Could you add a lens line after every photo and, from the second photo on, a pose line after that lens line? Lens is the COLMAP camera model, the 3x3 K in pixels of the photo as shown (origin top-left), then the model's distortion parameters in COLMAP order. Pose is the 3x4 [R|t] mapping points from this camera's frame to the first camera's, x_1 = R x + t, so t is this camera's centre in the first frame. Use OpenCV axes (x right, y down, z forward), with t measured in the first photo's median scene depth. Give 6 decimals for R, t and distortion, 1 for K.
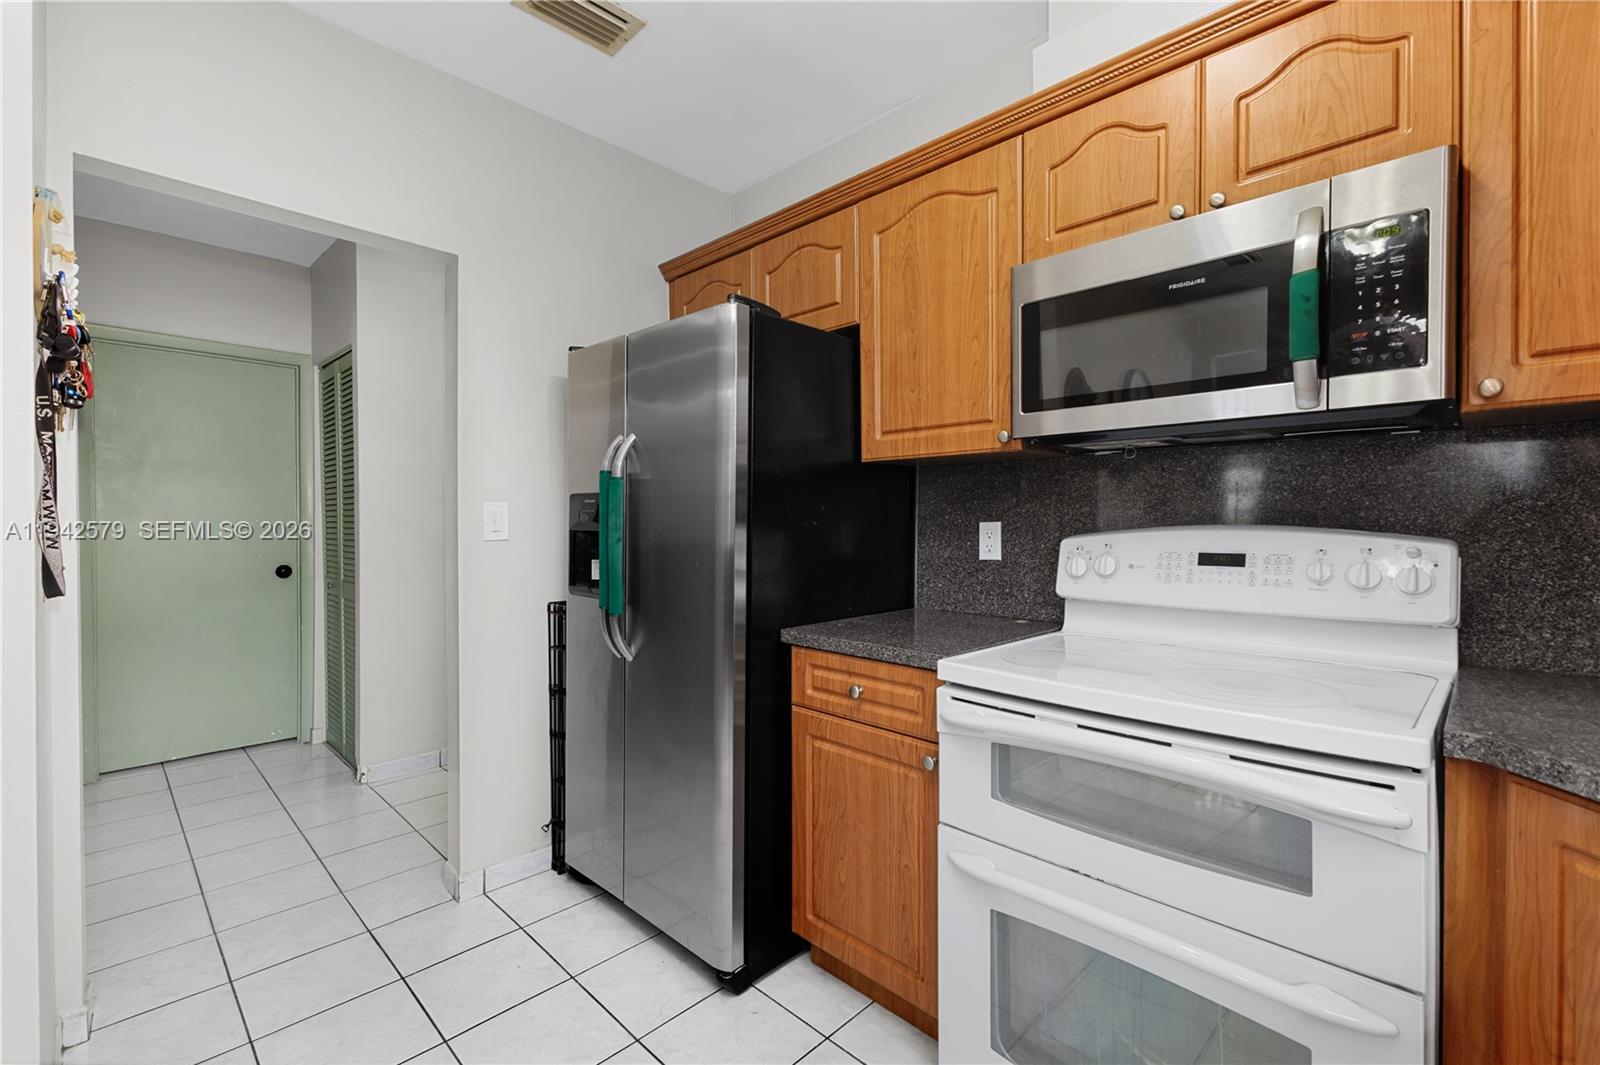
lens RADIAL K [[697.9, 0, 804.1], [0, 697.9, 527.1], [0, 0, 1]] dist [0.002861, -0.000463]
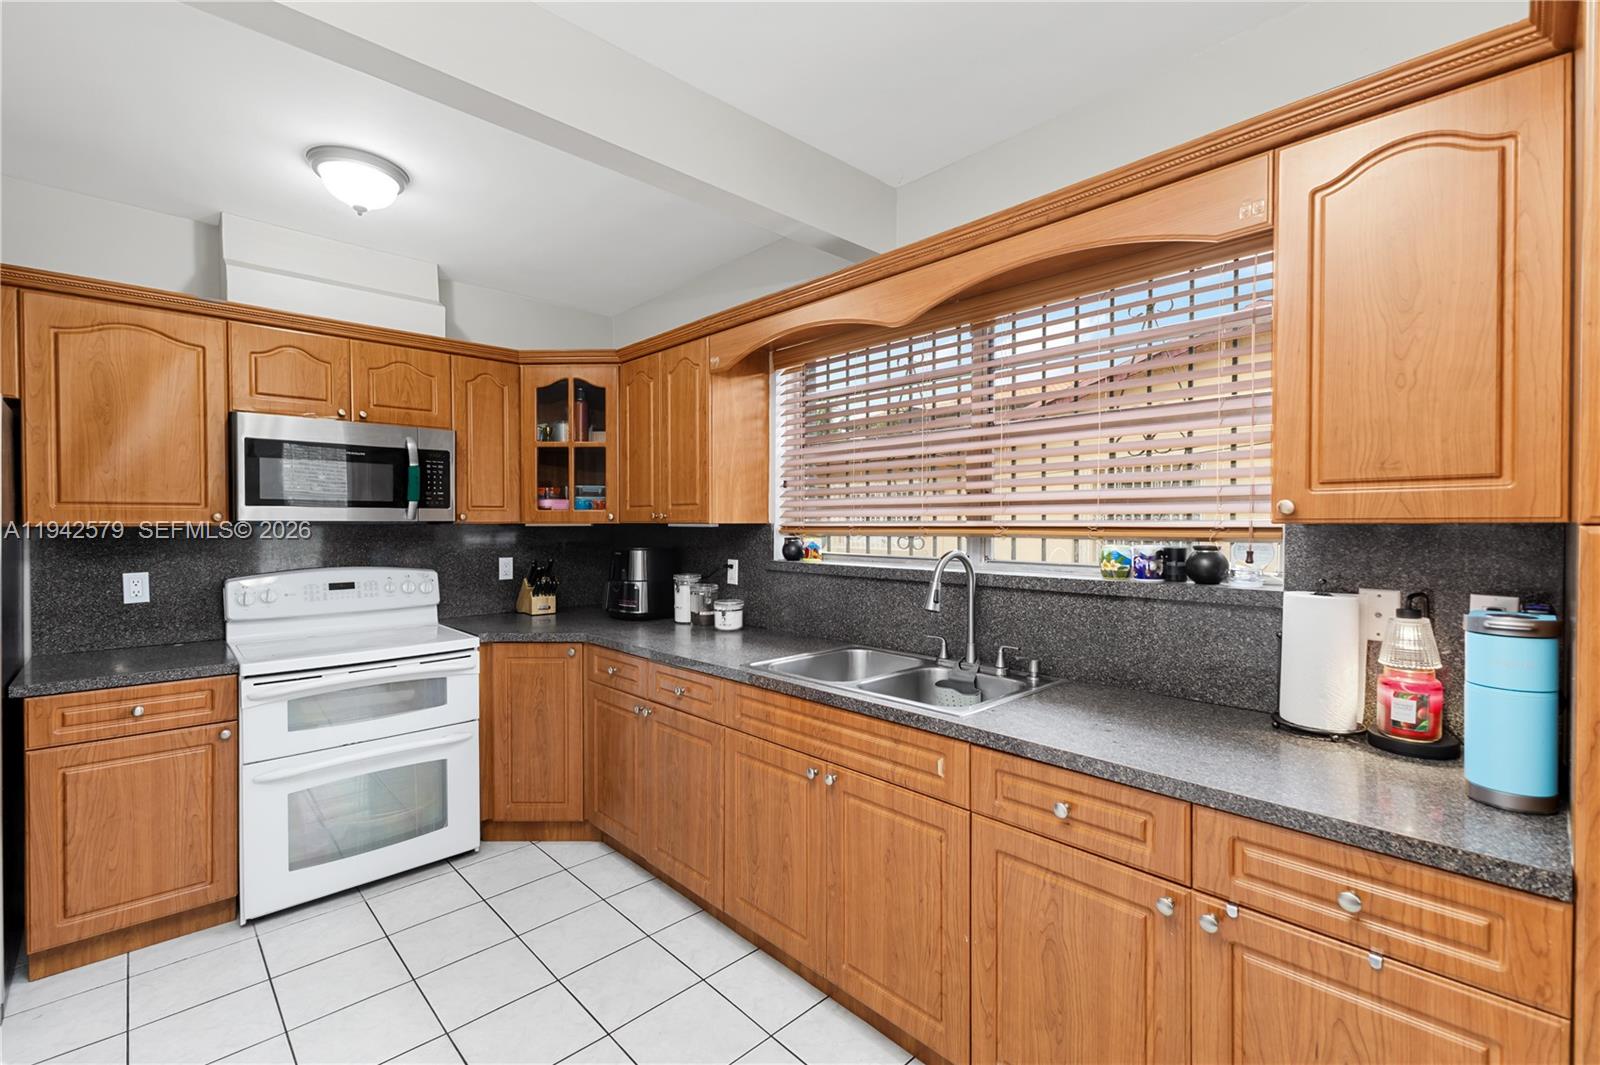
lens RADIAL K [[689.7, 0, 797.3], [0, 689.7, 532.0], [0, 0, 1]] dist [0.010474, -0.000111]
pose [[0.031168, -0.014203, 0.999413, -1.247206], [0.007640, 0.999873, 0.013971, -0.117430], [-0.999485, 0.007200, 0.031273, -0.308293]]
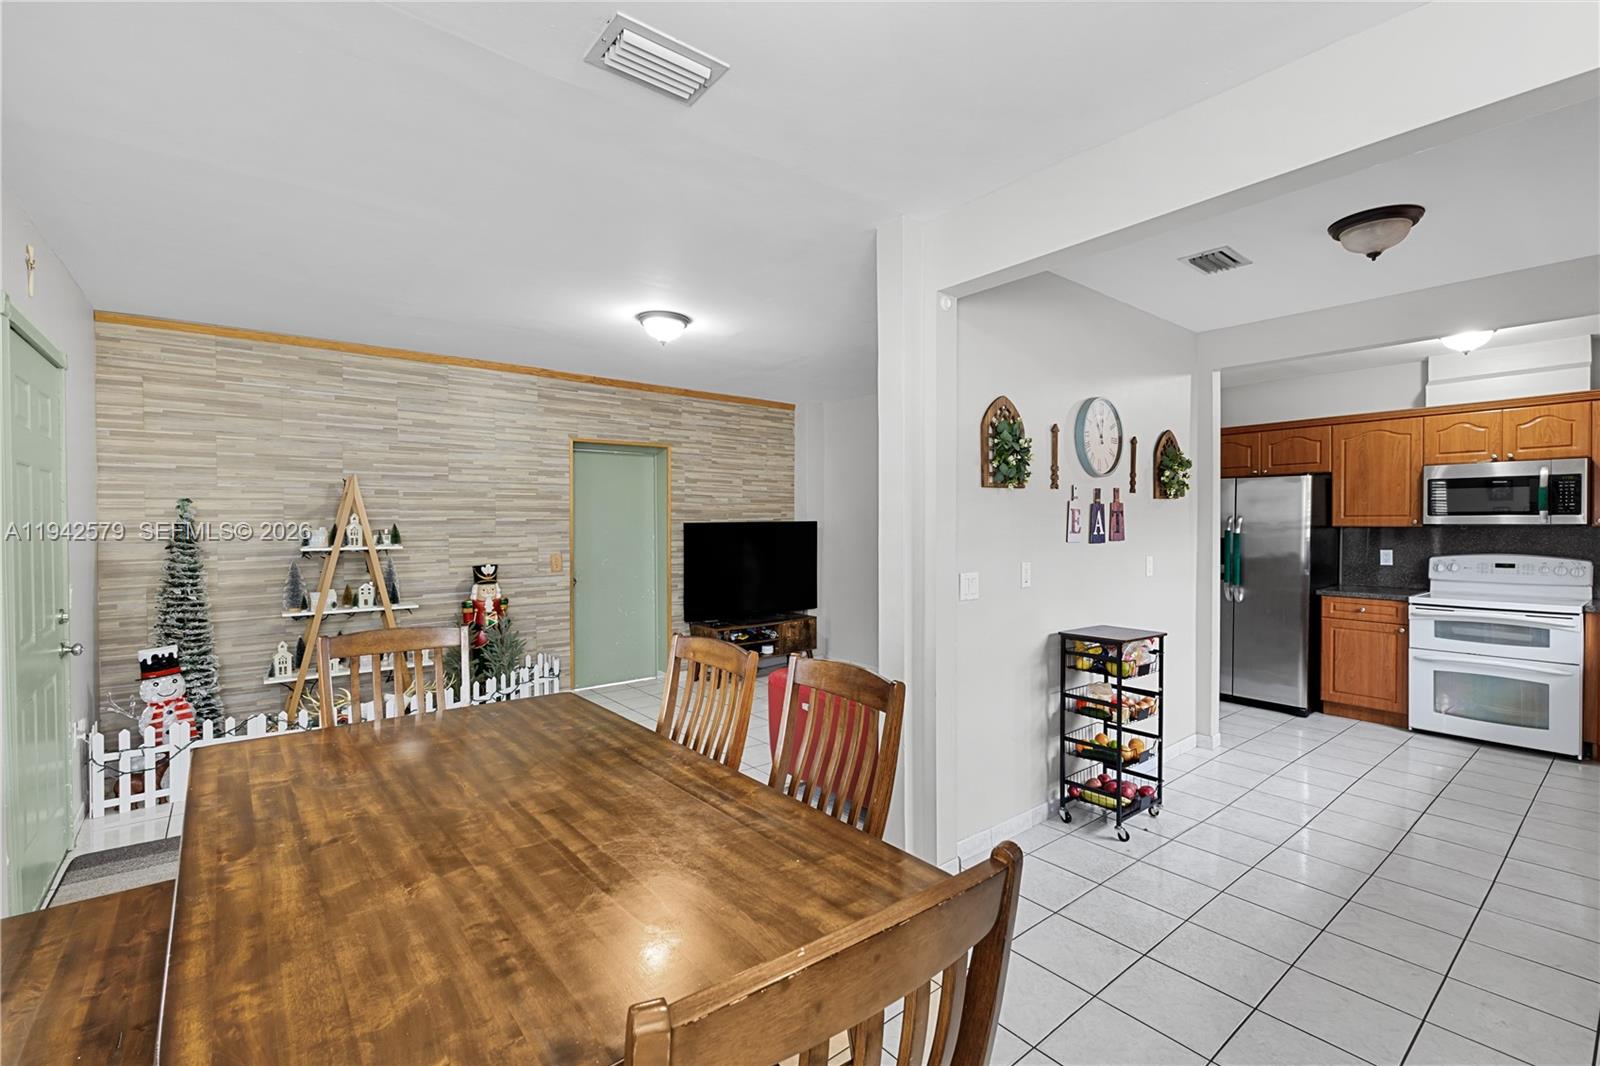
lens RADIAL K [[704.3, 0, 780.2], [0, 704.3, 529.3], [0, 0, 1]] dist [-0.000004, -0.000584]
pose [[0.991438, -0.000093, -0.130579, -2.038827], [0.000340, 0.999998, 0.001872, -0.113827], [0.130579, -0.001900, 0.991436, -2.338835]]
